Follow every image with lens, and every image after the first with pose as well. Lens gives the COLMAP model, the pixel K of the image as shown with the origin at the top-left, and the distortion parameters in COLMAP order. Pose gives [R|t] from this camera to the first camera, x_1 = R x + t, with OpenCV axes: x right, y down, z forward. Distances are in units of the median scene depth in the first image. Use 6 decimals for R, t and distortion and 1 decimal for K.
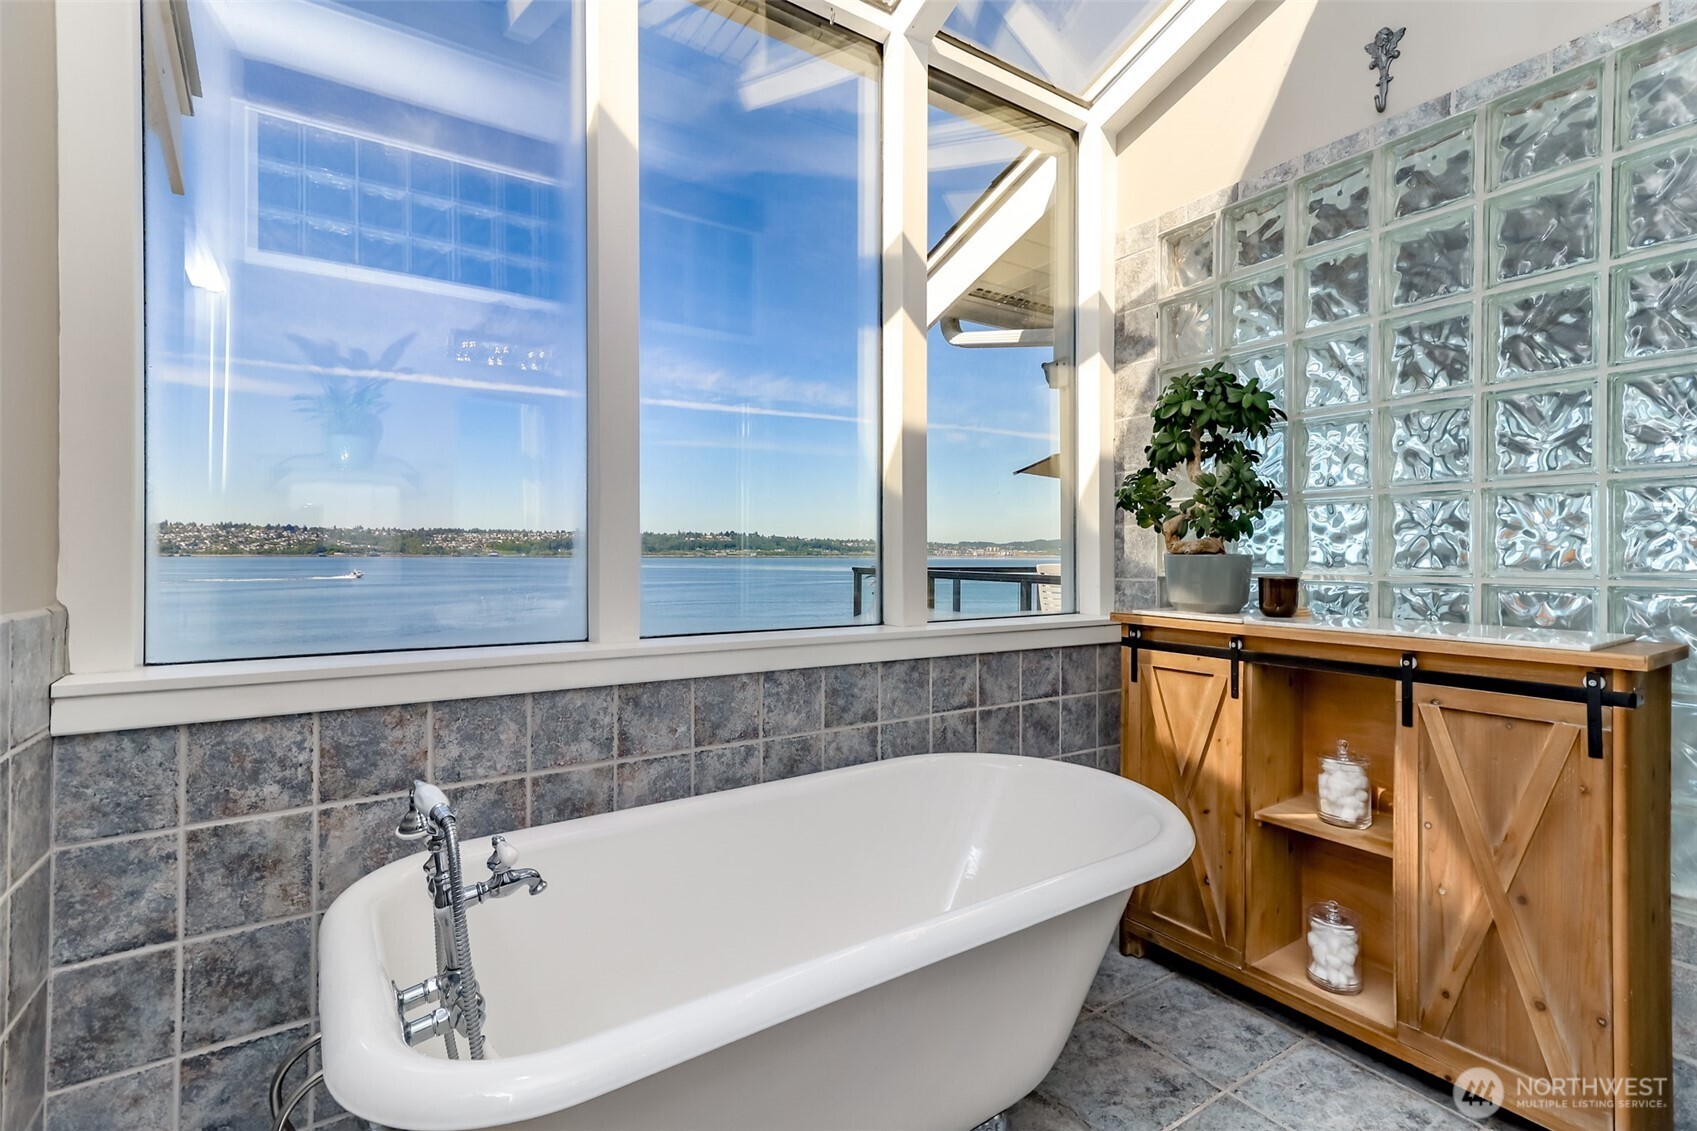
lens RADIAL K [[767.4, 0, 883.5], [0, 767.4, 560.4], [0, 0, 1]] dist [0.016781, -0.000265]
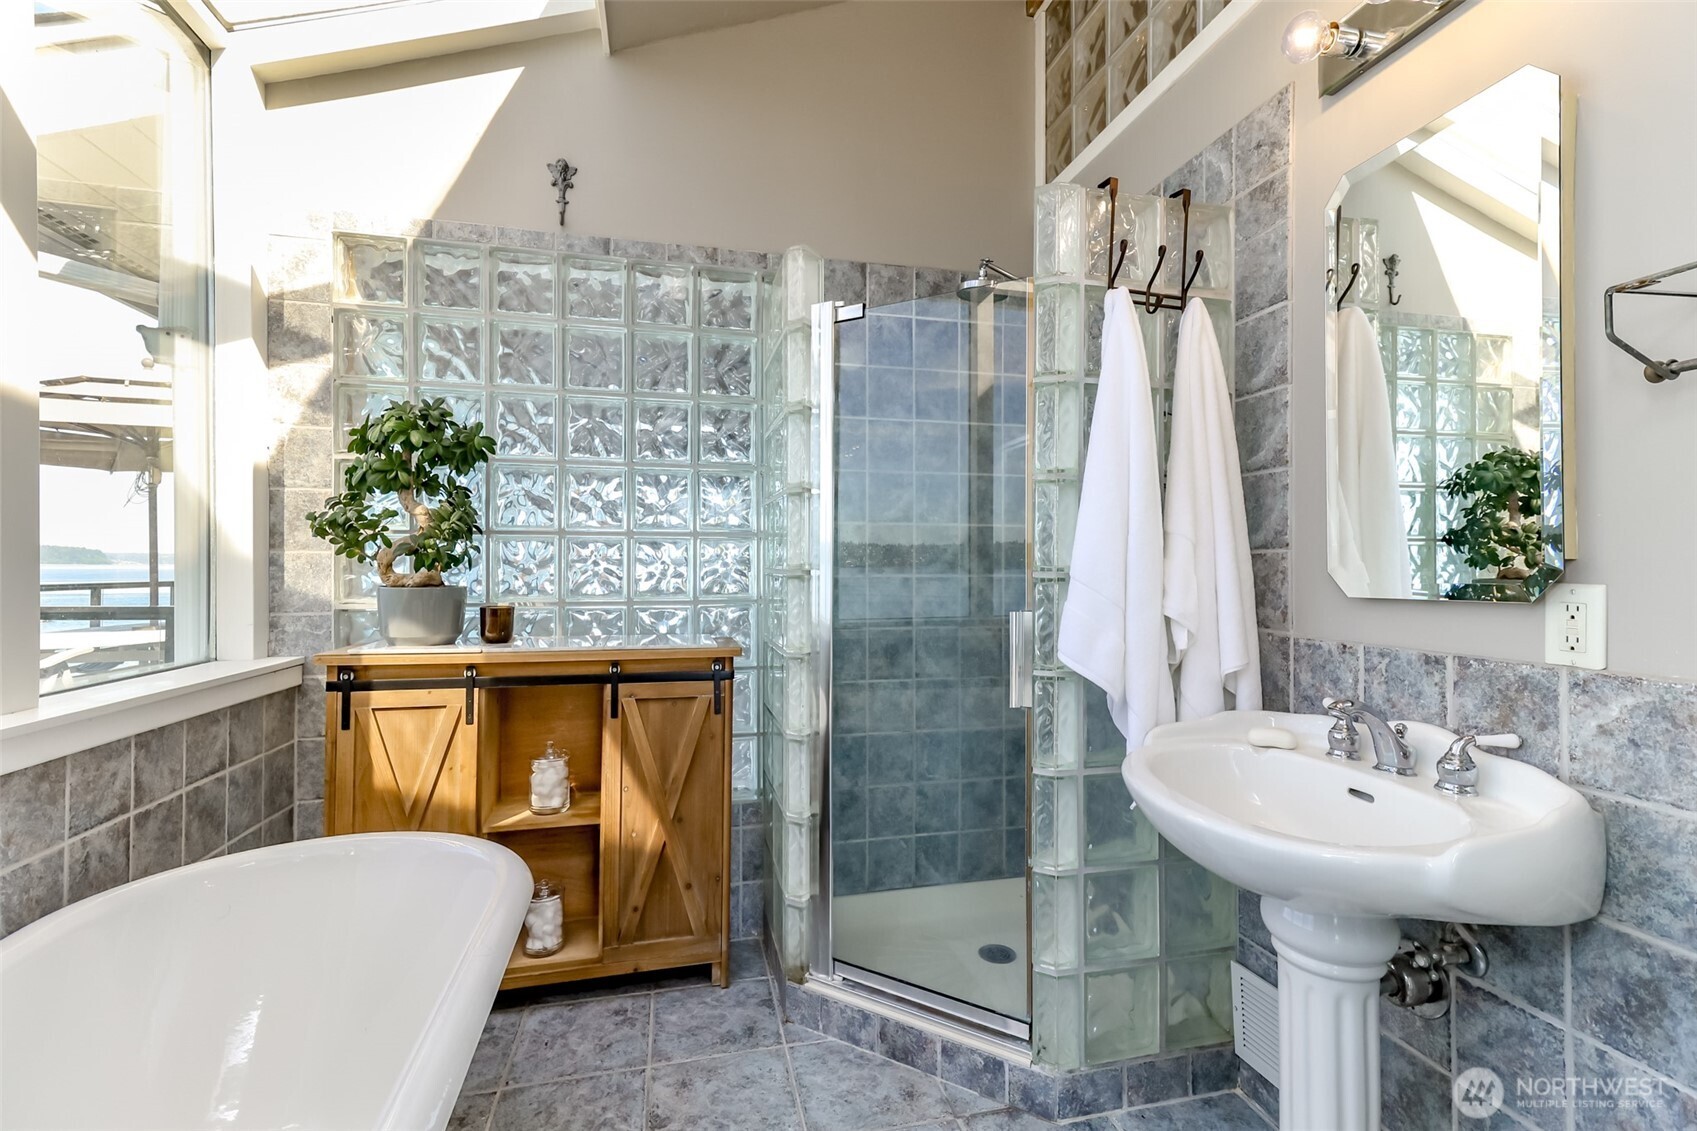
lens RADIAL K [[767.4, 0, 853.3], [0, 767.4, 562.0], [0, 0, 1]] dist [0.016781, -0.000265]
pose [[0.351166, 0.004904, 0.936300, -0.324954], [-0.000260, 0.999987, -0.005140, -0.034880], [-0.936313, 0.001561, 0.351163, 0.131508]]
